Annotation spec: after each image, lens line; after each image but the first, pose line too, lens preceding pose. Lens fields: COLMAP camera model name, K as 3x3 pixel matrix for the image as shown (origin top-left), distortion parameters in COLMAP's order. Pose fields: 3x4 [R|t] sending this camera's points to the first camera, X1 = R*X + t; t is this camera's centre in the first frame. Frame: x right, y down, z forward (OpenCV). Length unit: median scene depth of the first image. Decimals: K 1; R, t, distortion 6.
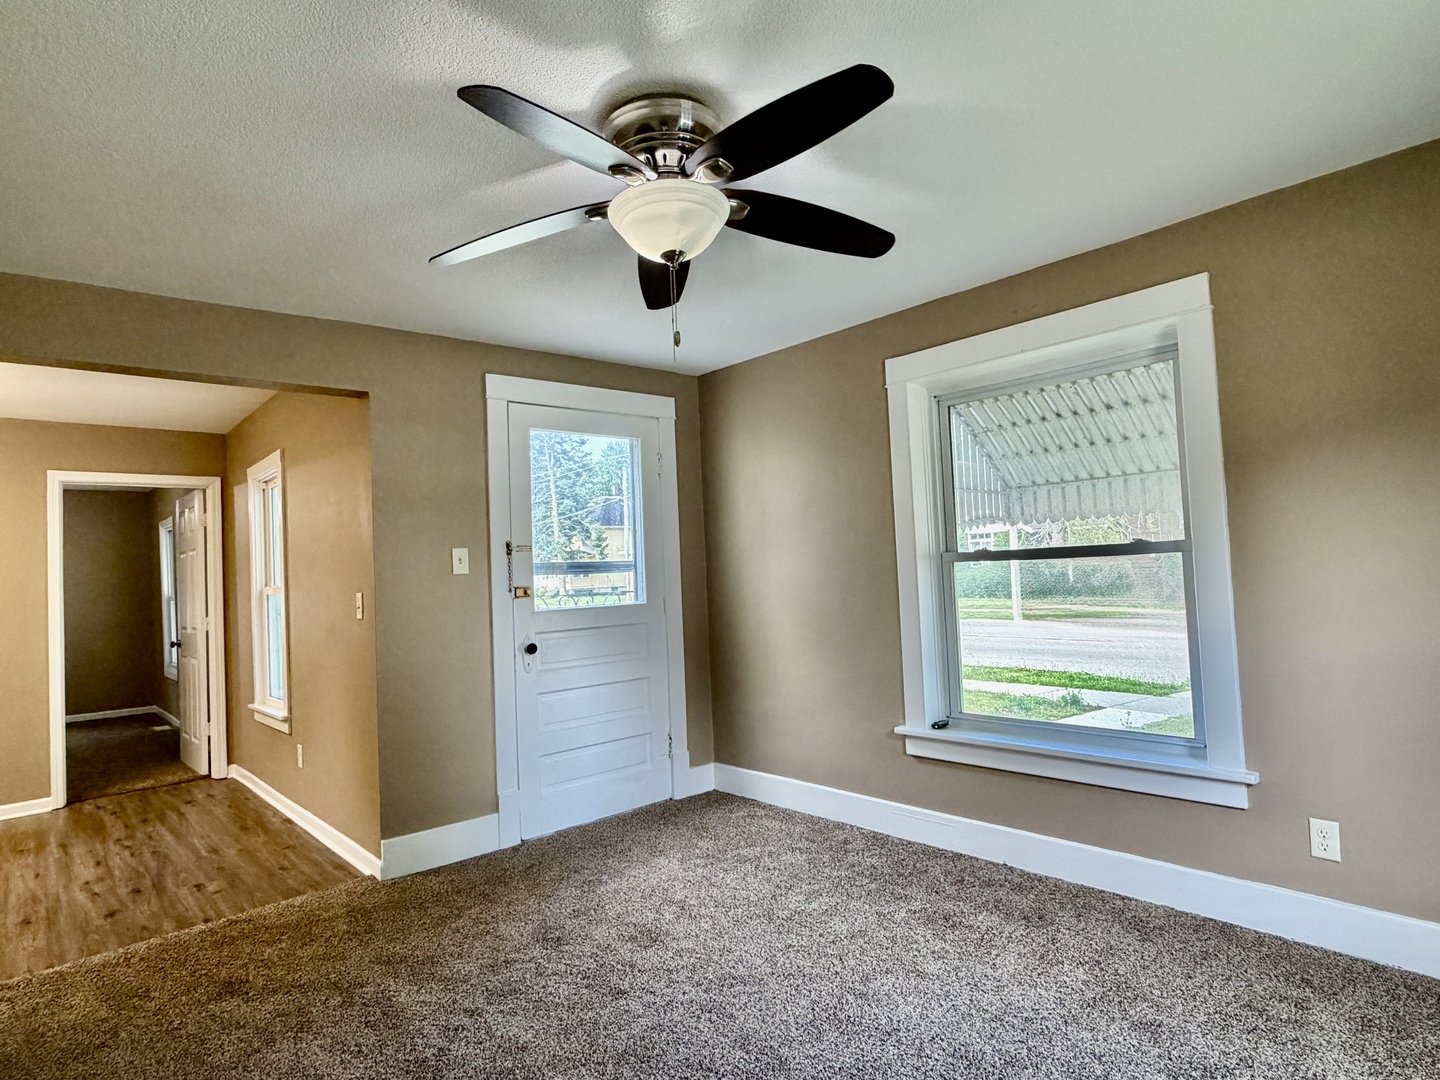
lens RADIAL K [[806.1, 0, 722.1], [0, 806.1, 537.0], [0, 0, 1]] dist [0.002821, 0.000754]
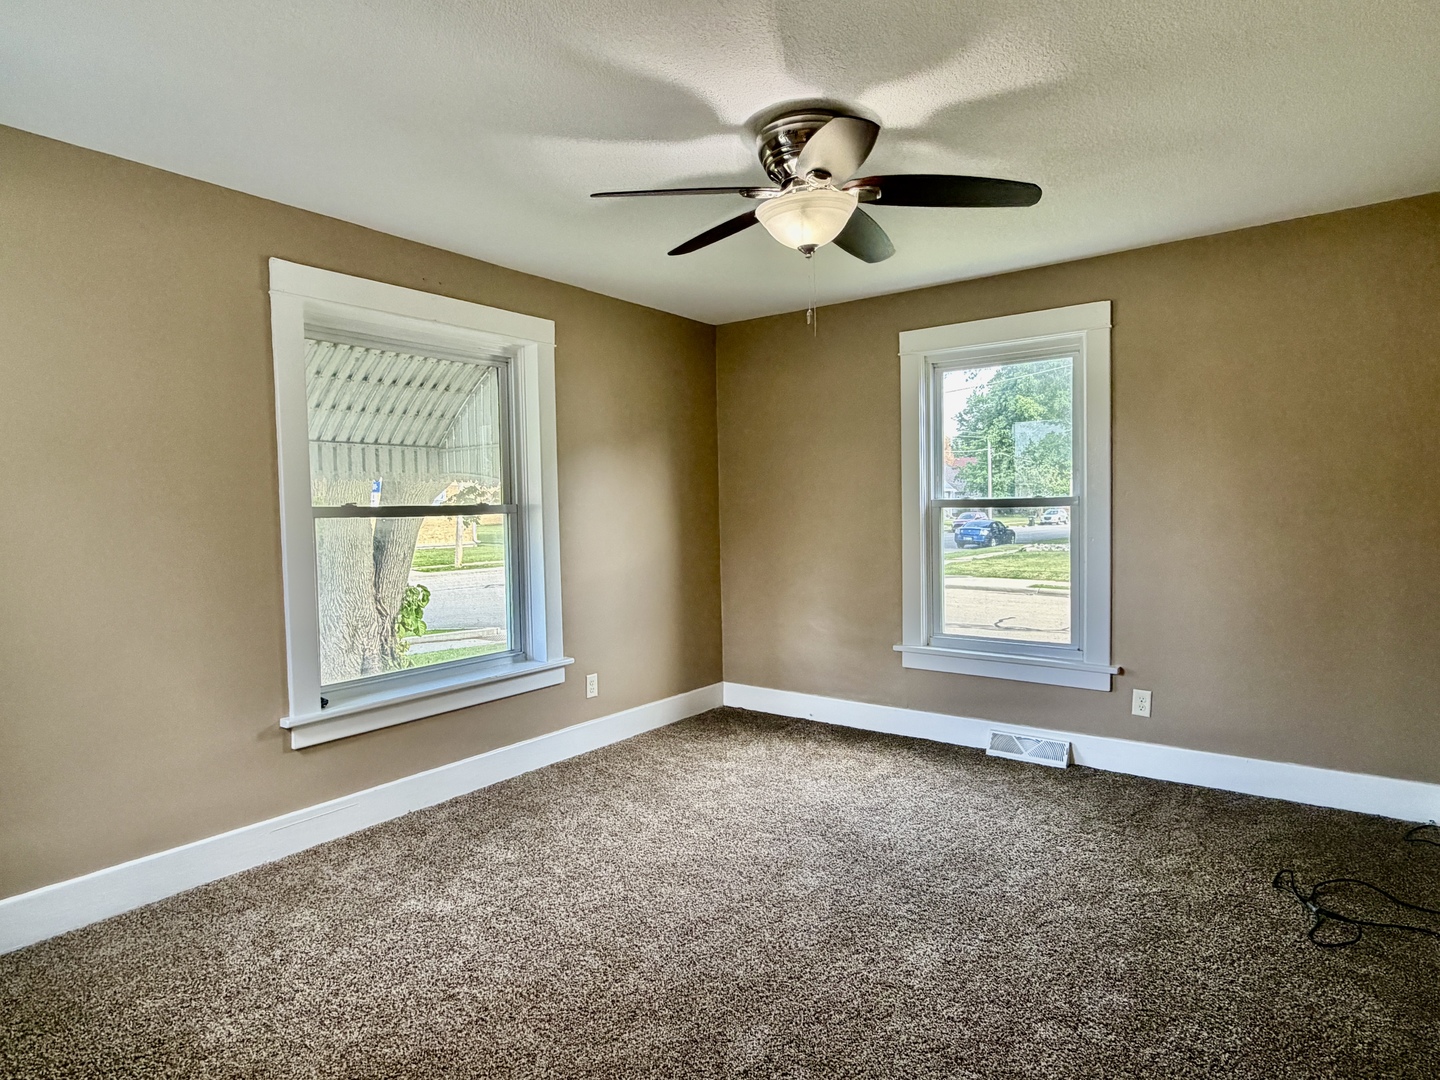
lens RADIAL K [[806.1, 0, 722.2], [0, 806.1, 544.7], [0, 0, 1]] dist [0.002821, 0.000754]
pose [[-0.187255, 0.003390, 0.982306, -0.768348], [-0.013871, 0.999885, -0.006095, 0.069720], [-0.982213, -0.014767, -0.187186, 0.848346]]
